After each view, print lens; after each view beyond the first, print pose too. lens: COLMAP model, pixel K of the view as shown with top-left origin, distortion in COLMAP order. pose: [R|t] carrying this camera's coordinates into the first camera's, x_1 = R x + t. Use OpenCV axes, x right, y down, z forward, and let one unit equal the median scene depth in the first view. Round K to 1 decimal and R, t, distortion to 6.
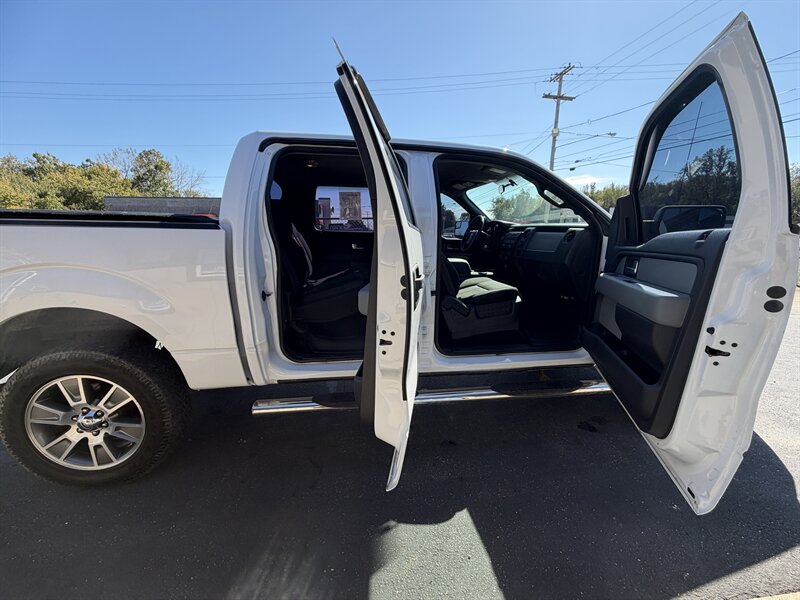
lens RADIAL K [[312.8, 0, 402.9], [0, 312.8, 297.7], [0, 0, 1]] dist [-0.002138, 0.000154]
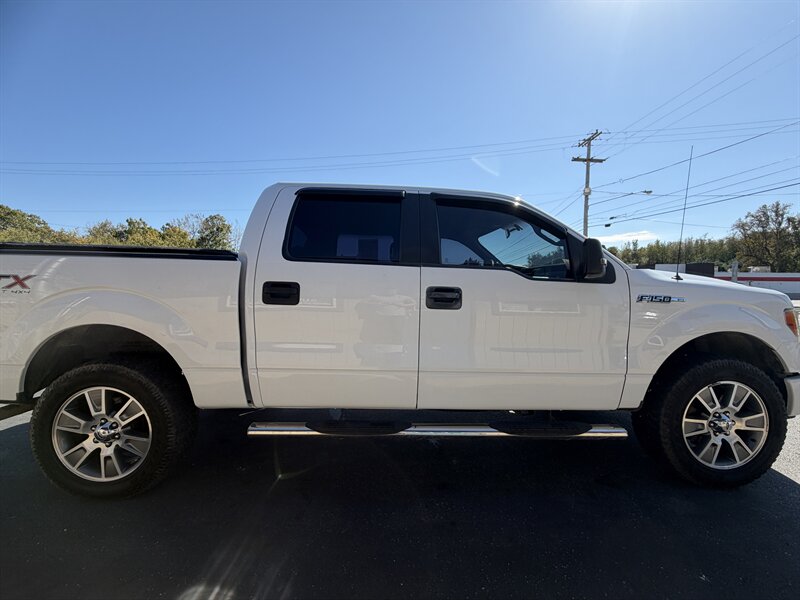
lens RADIAL K [[312.8, 0, 404.0], [0, 312.8, 299.8], [0, 0, 1]] dist [-0.002138, 0.000154]
pose [[0.994095, 0.011317, -0.107918, 0.130443], [-0.029223, 0.985723, -0.165823, 0.082224], [0.104500, 0.167997, 0.980233, -0.032690]]
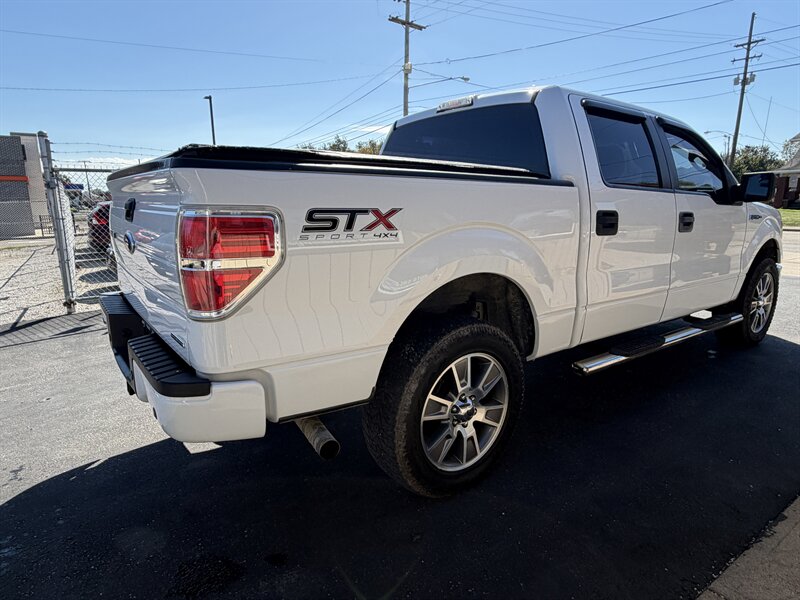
lens RADIAL K [[460.5, 0, 397.5], [0, 460.5, 299.1], [0, 0, 1]] dist [-0.014710, 0.001246]
pose [[0.889566, -0.096766, 0.446441, -1.535989], [0.091437, 0.995246, 0.033525, 0.031376], [-0.447563, 0.010998, 0.894185, -0.042224]]
